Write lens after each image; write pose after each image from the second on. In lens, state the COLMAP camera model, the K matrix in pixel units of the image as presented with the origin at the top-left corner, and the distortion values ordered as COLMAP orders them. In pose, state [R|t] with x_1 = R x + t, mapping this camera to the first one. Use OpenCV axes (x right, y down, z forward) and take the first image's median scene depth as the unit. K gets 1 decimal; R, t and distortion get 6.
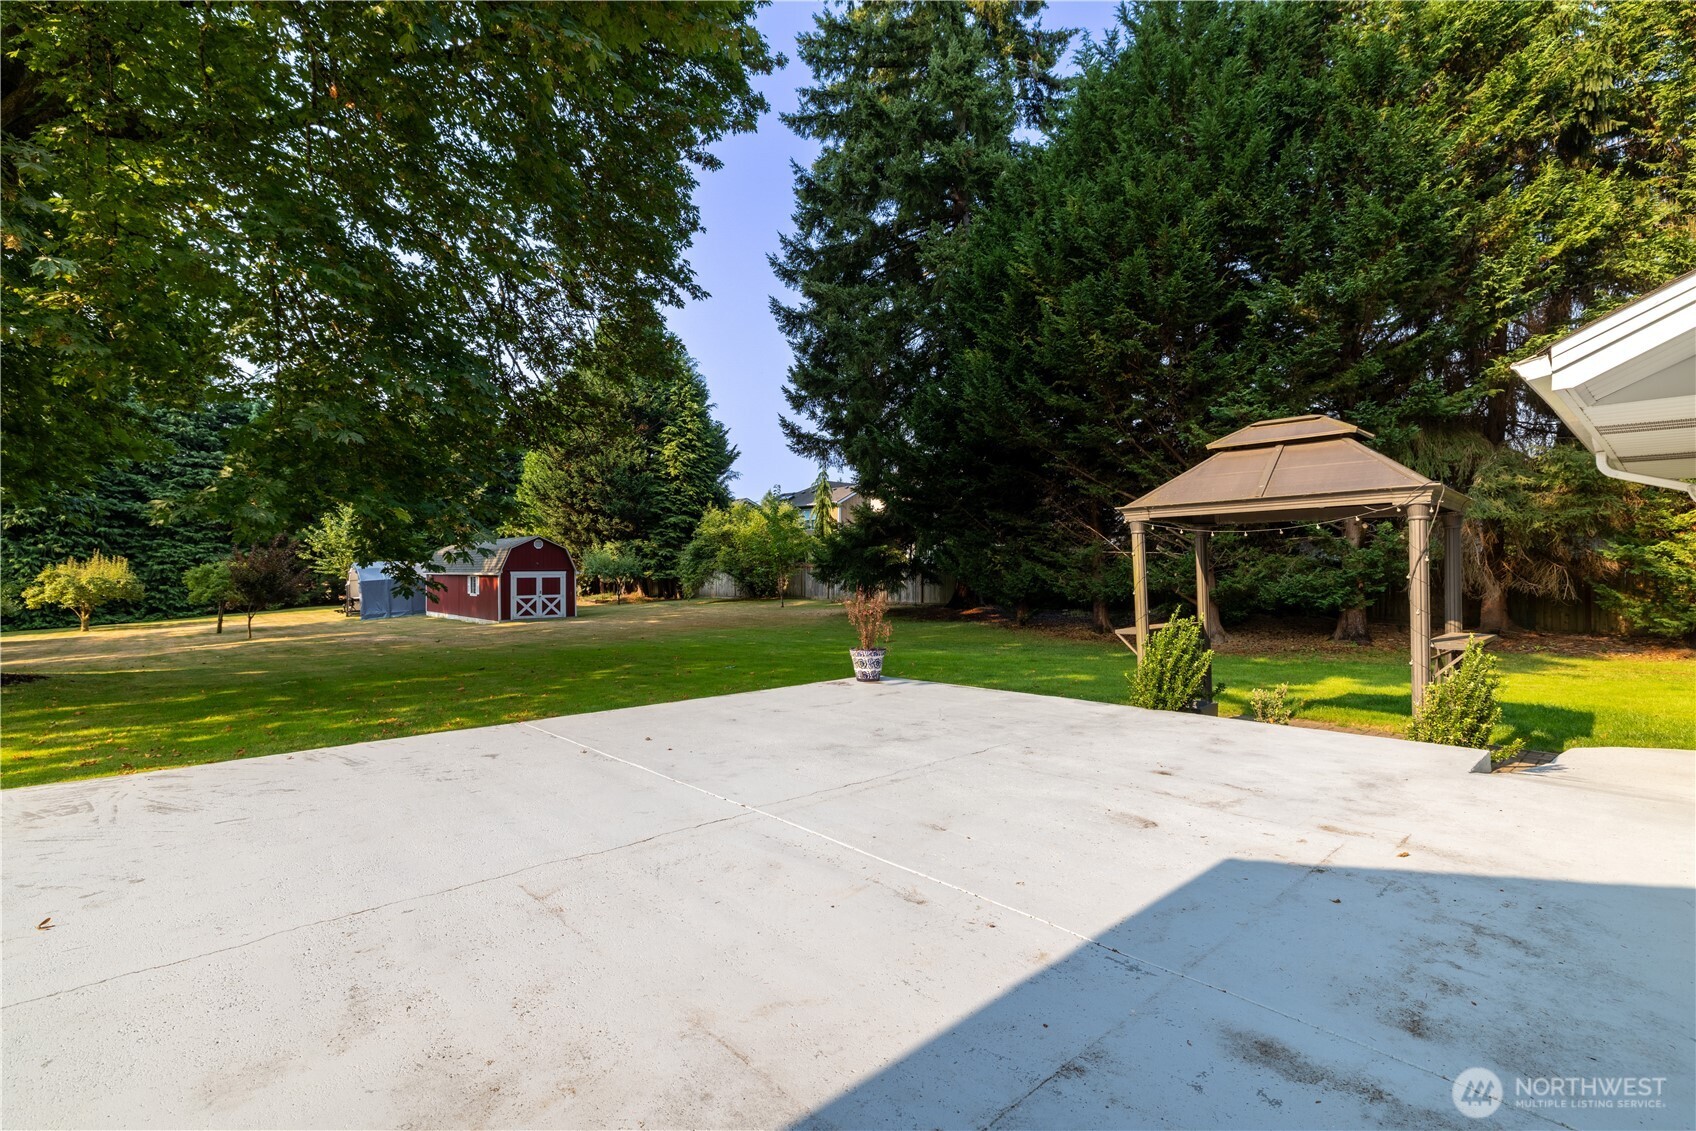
lens RADIAL K [[782.2, 0, 849.0], [0, 782.2, 561.1], [0, 0, 1]] dist [-0.000358, 0.000087]
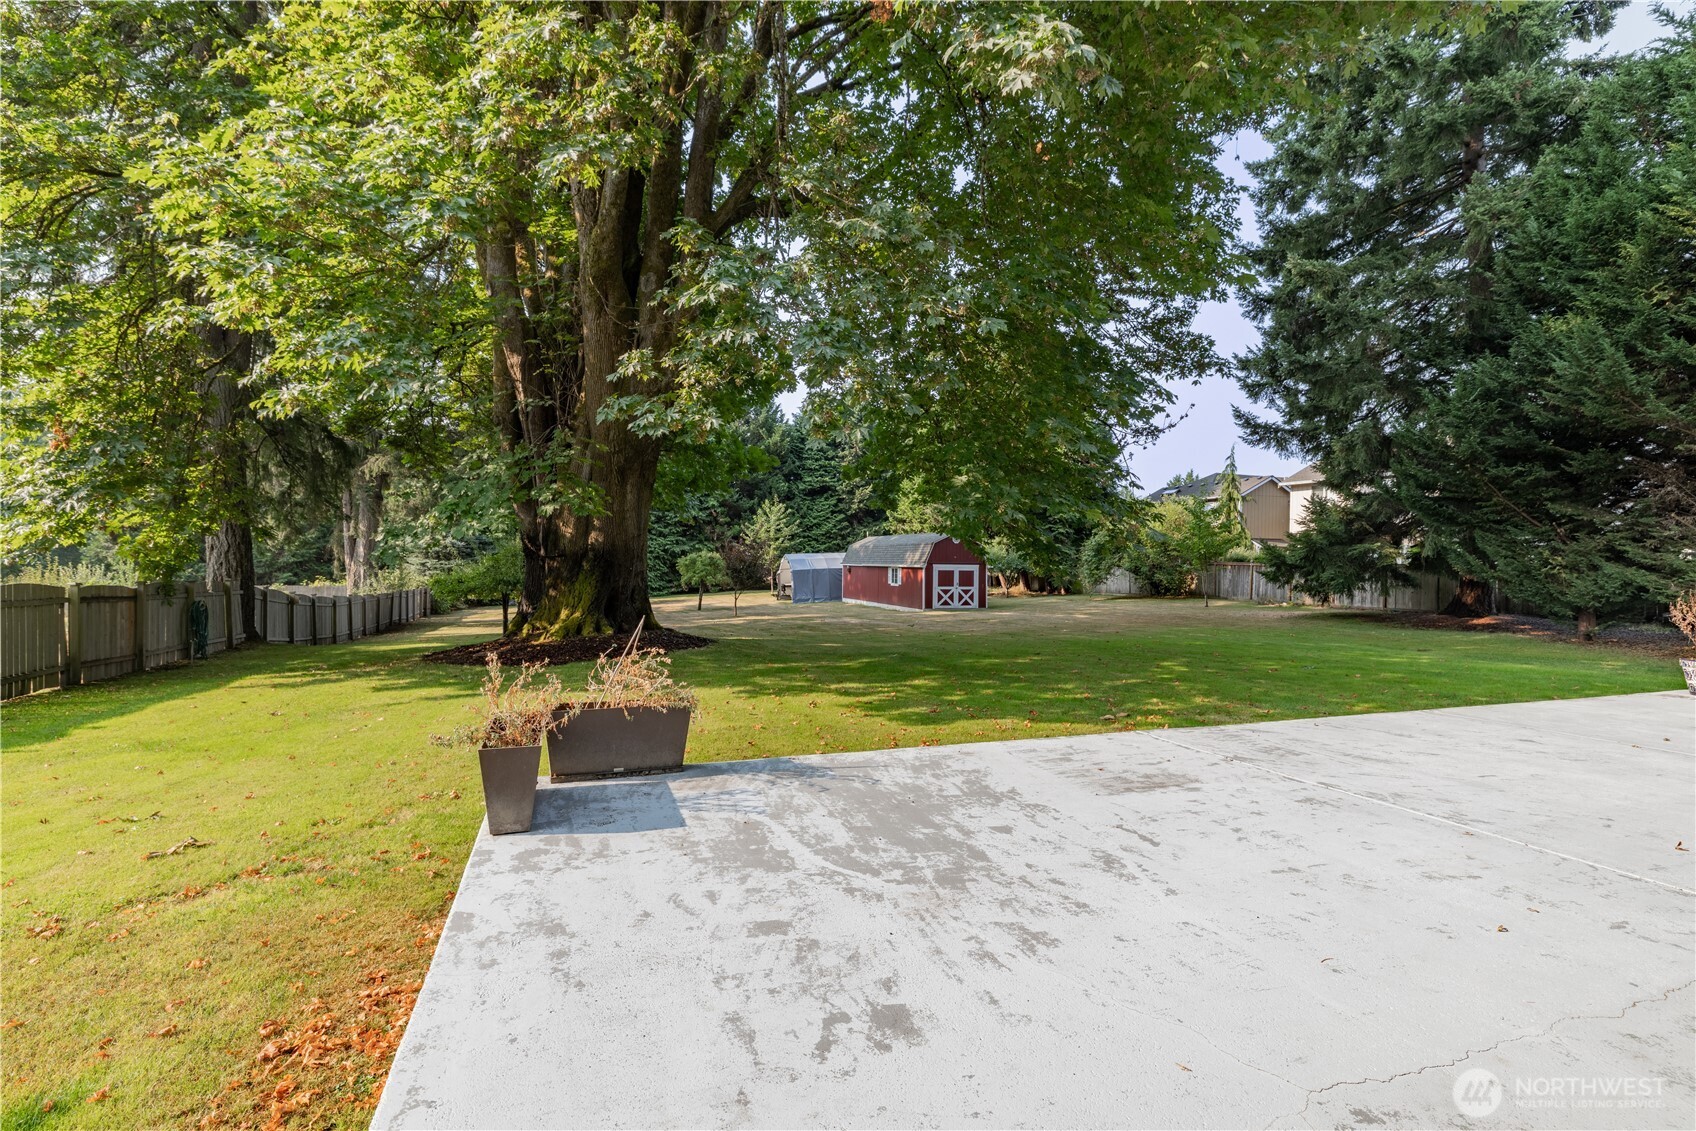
lens RADIAL K [[782.2, 0, 850.1], [0, 782.2, 566.2], [0, 0, 1]] dist [-0.000358, 0.000087]
pose [[0.923923, 0.019683, -0.382073, -0.121733], [-0.015000, 0.999771, 0.015232, 0.001218], [0.382285, -0.008342, 0.924007, -0.047085]]
